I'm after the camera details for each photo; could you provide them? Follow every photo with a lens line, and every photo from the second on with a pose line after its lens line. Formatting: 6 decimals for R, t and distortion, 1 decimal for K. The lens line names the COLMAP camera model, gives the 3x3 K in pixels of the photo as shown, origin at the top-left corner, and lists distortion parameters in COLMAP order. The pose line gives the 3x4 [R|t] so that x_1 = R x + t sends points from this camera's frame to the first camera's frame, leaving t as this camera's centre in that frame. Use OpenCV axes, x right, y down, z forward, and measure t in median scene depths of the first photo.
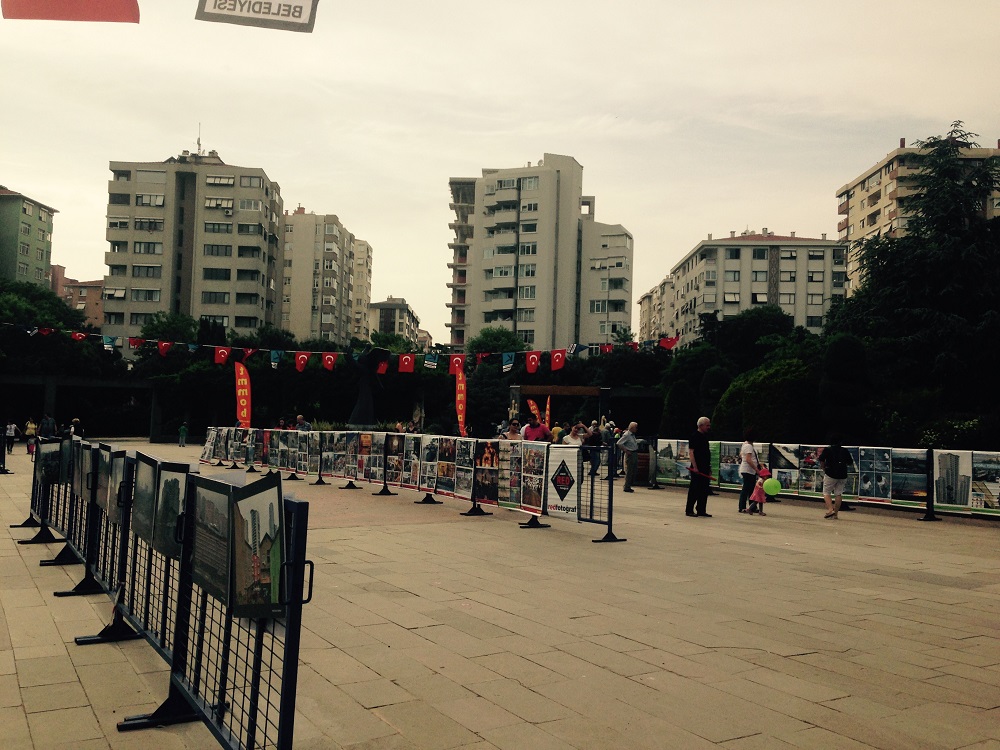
lens RADIAL K [[735.0, 0, 500.0], [0, 735.0, 375.0], [0, 0, 1]] dist [0.077054, -0.089119]
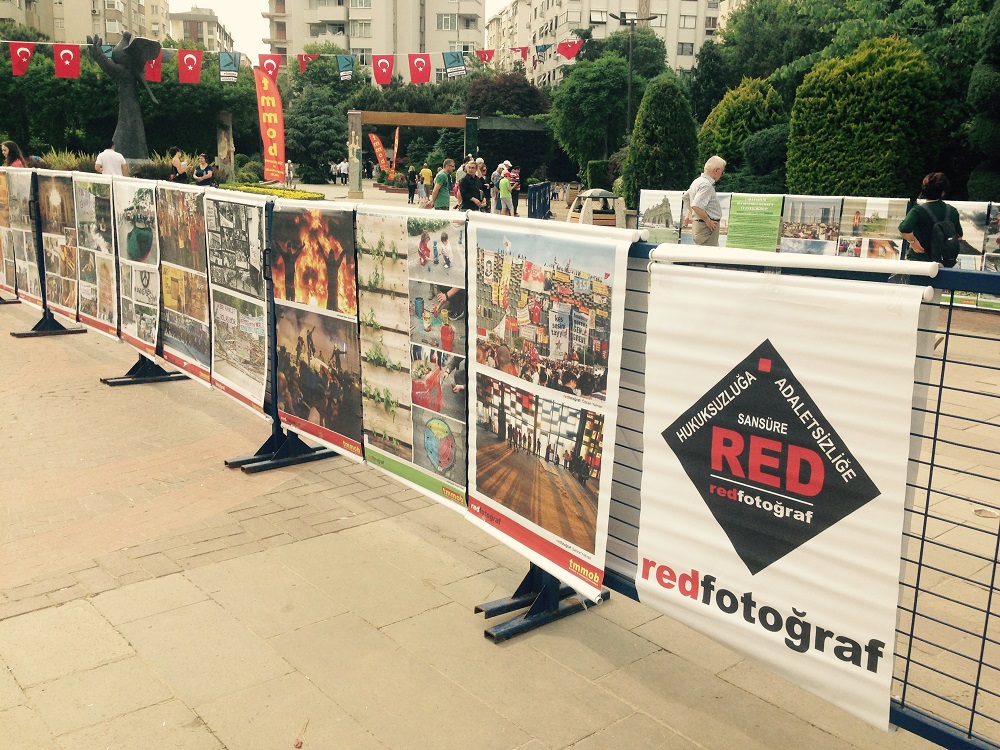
lens RADIAL K [[735.0, 0, 500.0], [0, 735.0, 375.0], [0, 0, 1]] dist [0.077054, -0.089119]
pose [[0.977955, -0.045705, 0.203752, -0.006322], [-0.025149, 0.942870, 0.332209, 0.050817], [-0.207295, -0.330010, 0.920936, 0.642250]]
